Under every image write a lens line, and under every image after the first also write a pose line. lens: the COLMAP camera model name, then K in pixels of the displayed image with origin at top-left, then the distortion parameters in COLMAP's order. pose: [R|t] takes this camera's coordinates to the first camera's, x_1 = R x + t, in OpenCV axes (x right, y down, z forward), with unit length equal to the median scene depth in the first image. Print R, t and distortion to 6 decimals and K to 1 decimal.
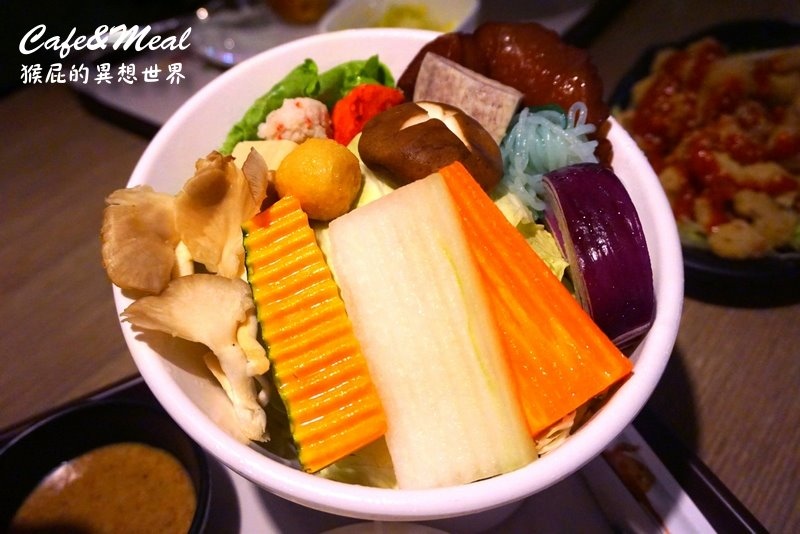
lens RADIAL K [[741.4, 0, 400.0], [0, 741.4, 267.0], [0, 0, 1]] dist [0.009785, 0.002109]
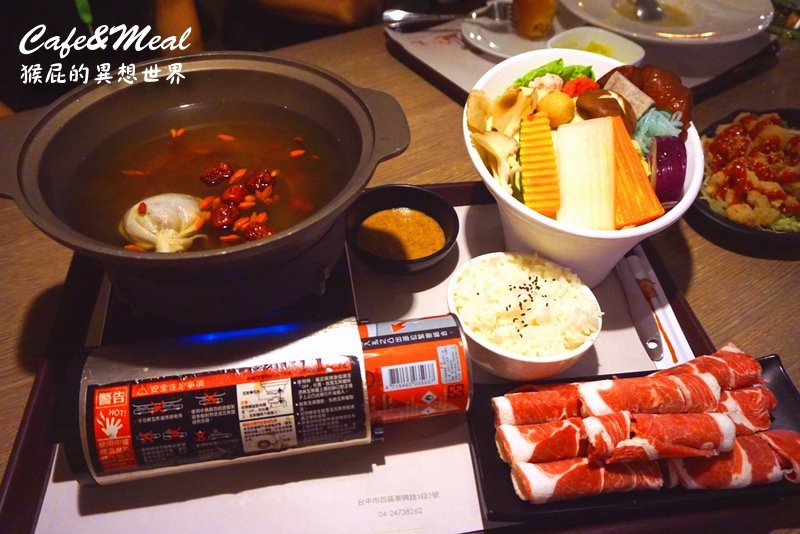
lens RADIAL K [[642.1, 0, 401.7], [0, 642.1, 253.1], [0, 0, 1]] dist [-0.000962, -0.000252]
pose [[0.940392, 0.312760, -0.133582, -0.140861], [-0.310758, 0.949802, 0.036124, 0.350832], [0.138174, 0.007541, 0.990379, -0.954133]]
